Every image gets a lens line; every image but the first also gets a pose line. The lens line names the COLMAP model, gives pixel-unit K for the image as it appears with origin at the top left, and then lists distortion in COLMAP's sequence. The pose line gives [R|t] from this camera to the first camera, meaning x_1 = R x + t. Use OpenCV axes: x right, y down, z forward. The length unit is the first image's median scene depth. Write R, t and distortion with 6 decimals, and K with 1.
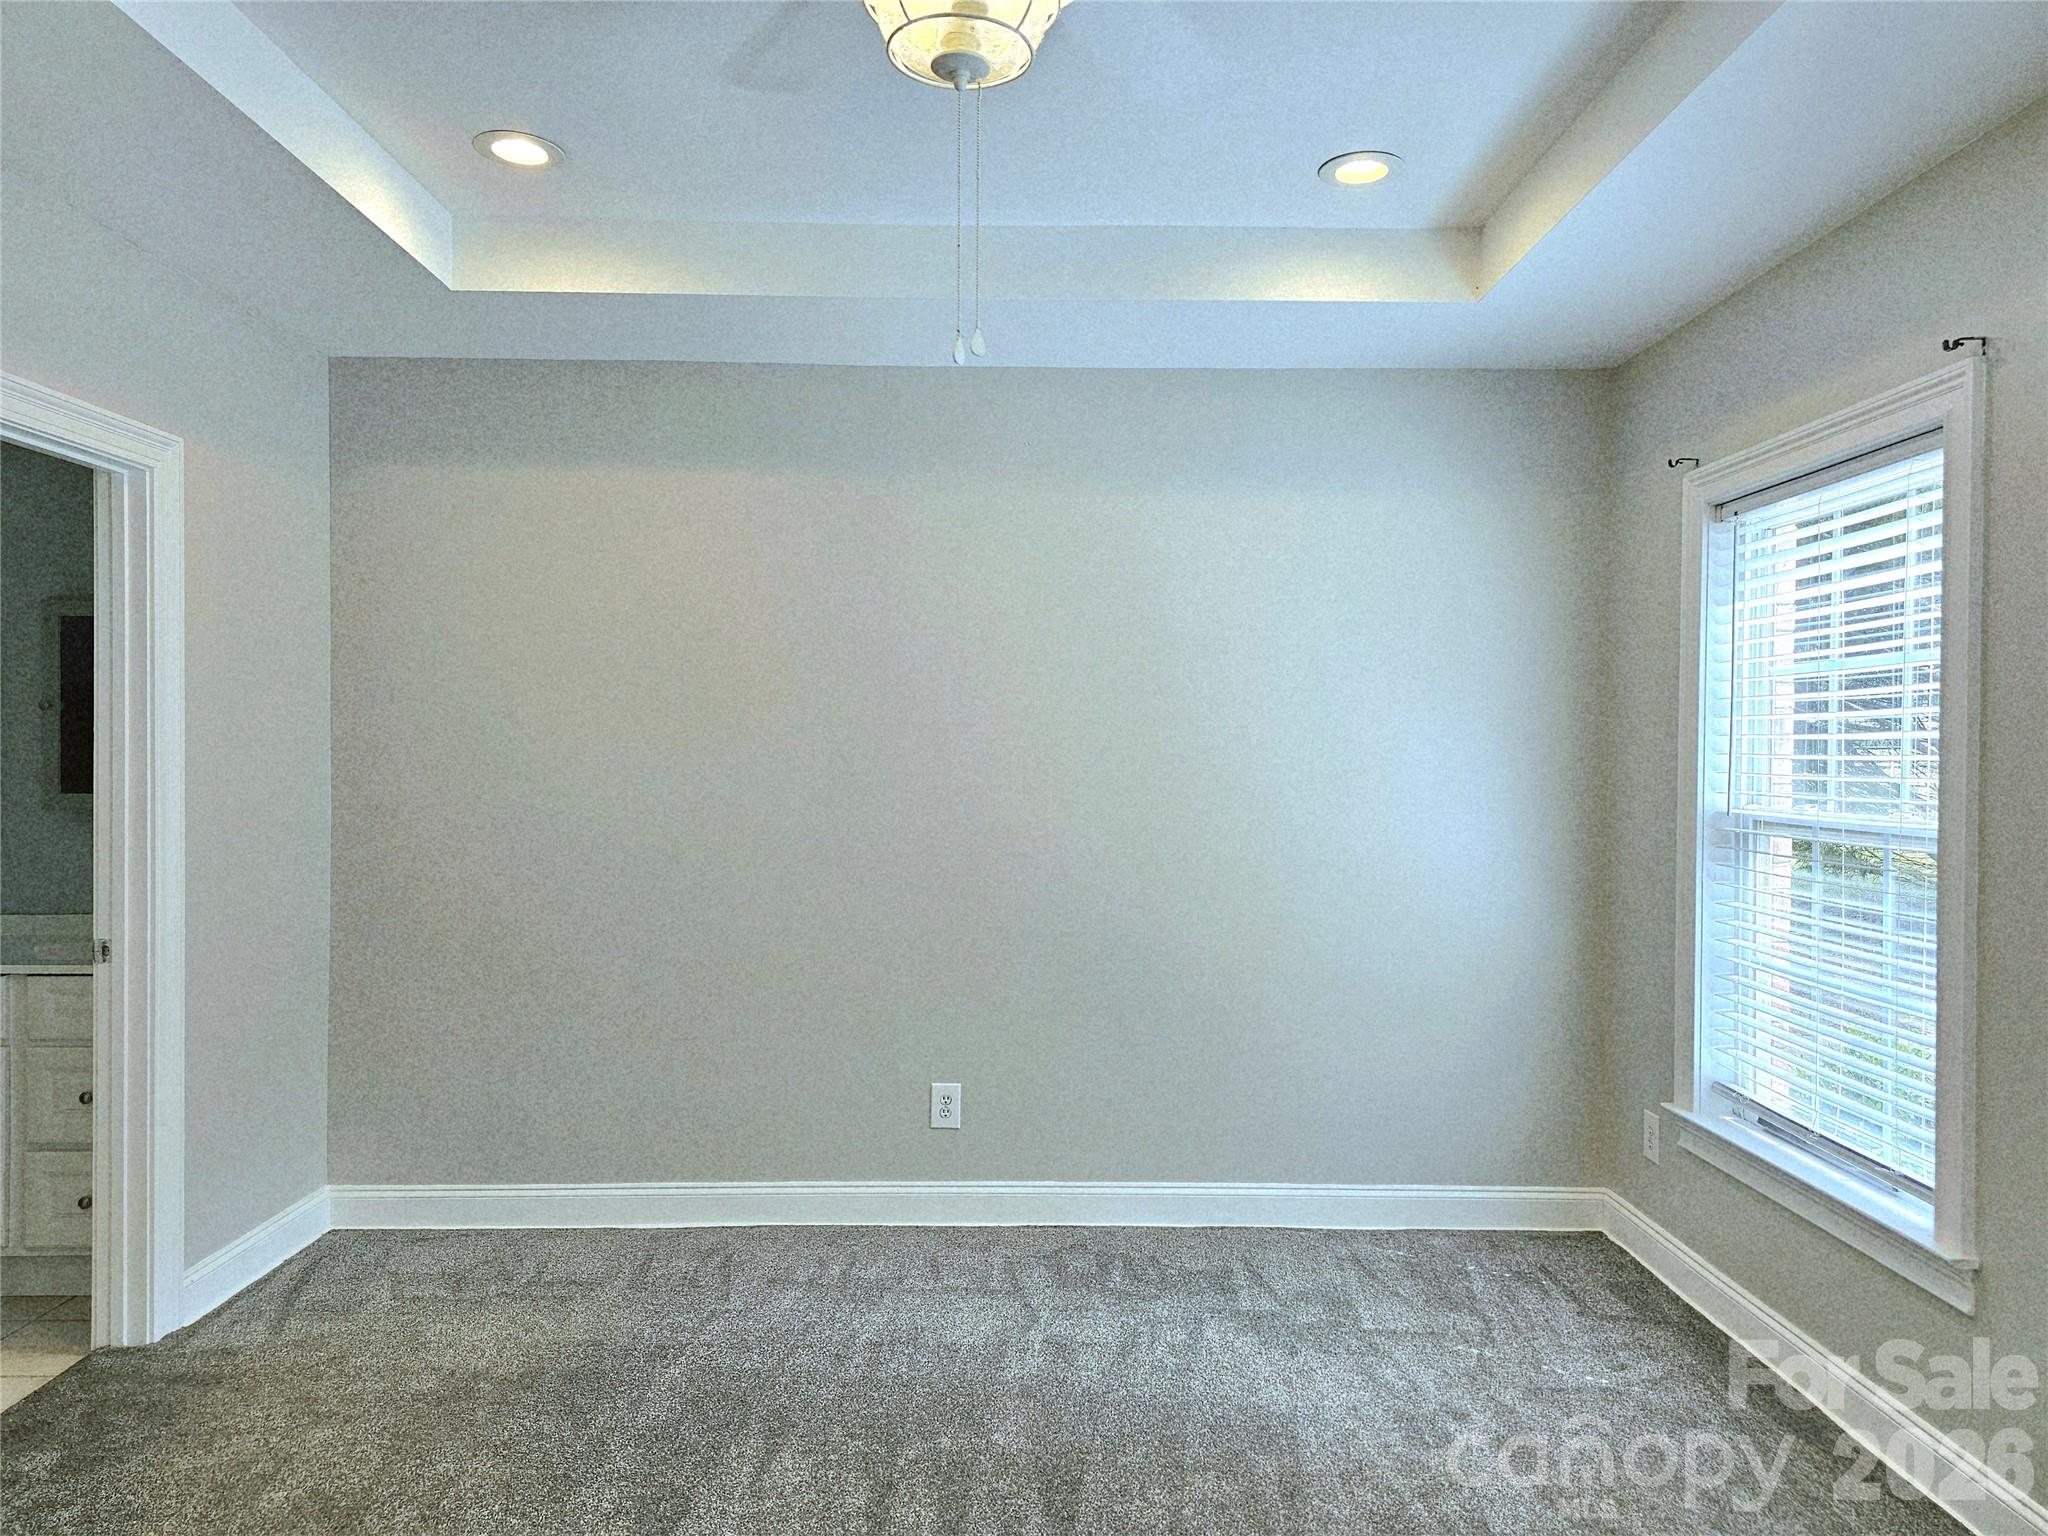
lens RADIAL K [[1379.9, 0, 1025.7], [0, 1379.9, 766.0], [0, 0, 1]] dist [0.057243, -0.037151]
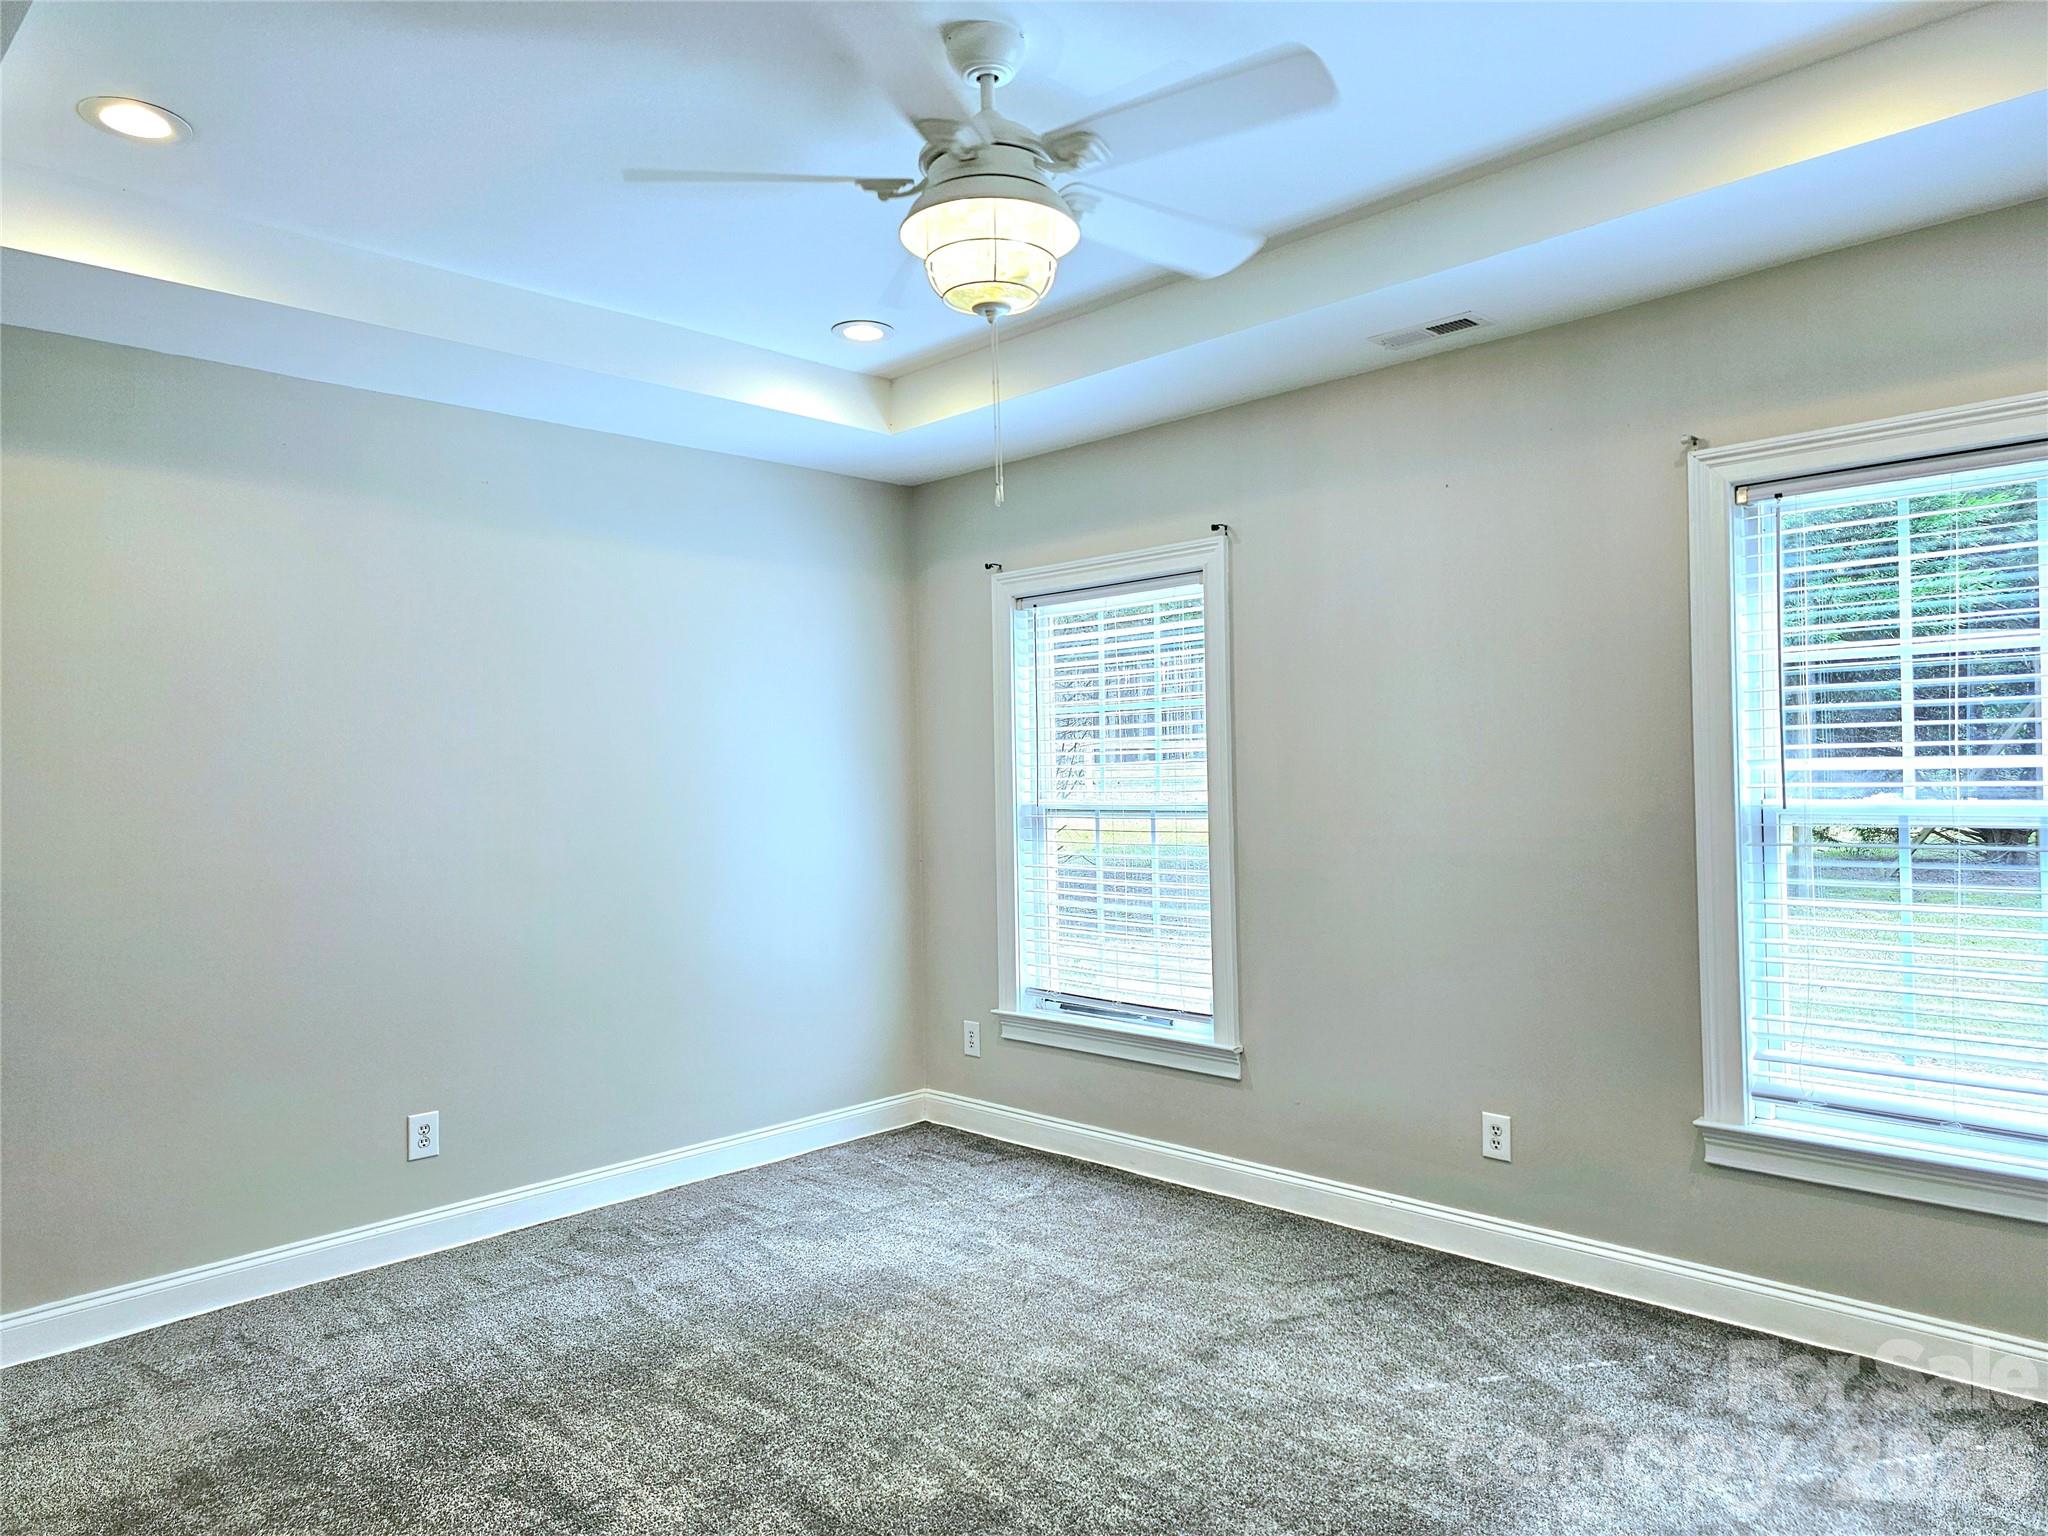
lens RADIAL K [[1379.9, 0, 1030.1], [0, 1379.9, 765.7], [0, 0, 1]] dist [0.057243, -0.037151]
pose [[0.707224, -0.021156, 0.706673, -0.535205], [0.034538, 0.999393, -0.004645, -0.001315], [-0.706145, 0.027692, 0.707525, -0.035795]]
